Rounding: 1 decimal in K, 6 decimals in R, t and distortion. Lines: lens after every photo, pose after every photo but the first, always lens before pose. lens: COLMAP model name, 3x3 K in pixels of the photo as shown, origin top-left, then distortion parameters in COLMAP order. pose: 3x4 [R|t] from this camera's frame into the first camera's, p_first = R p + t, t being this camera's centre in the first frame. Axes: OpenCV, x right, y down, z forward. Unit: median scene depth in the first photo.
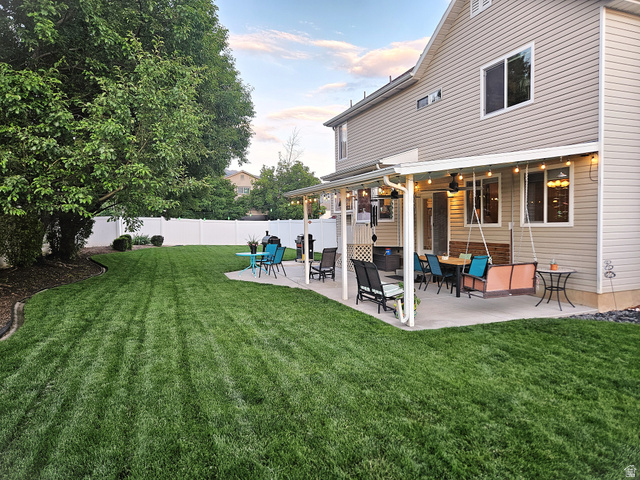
lens RADIAL K [[422.9, 0, 316.1], [0, 422.9, 240.0], [0, 0, 1]] dist [0.045145, -0.007152]
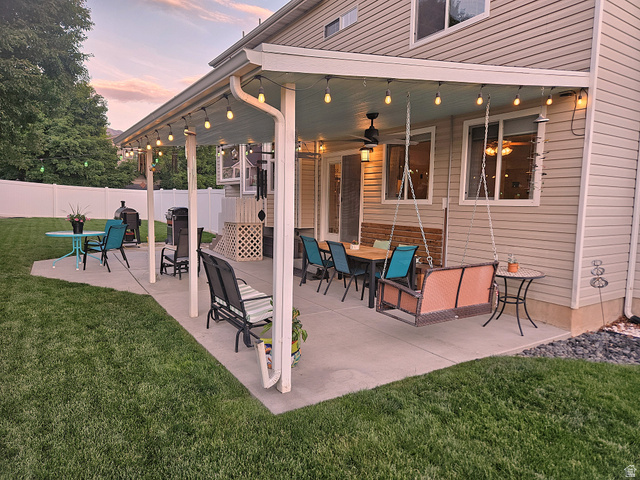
lens RADIAL K [[422.9, 0, 321.3], [0, 422.9, 239.6], [0, 0, 1]] dist [0.045145, -0.007152]
pose [[0.977460, 0.016773, 0.210453, 0.123935], [-0.027900, 0.998359, 0.050014, -0.003340], [-0.209269, -0.054758, 0.976324, 0.400871]]
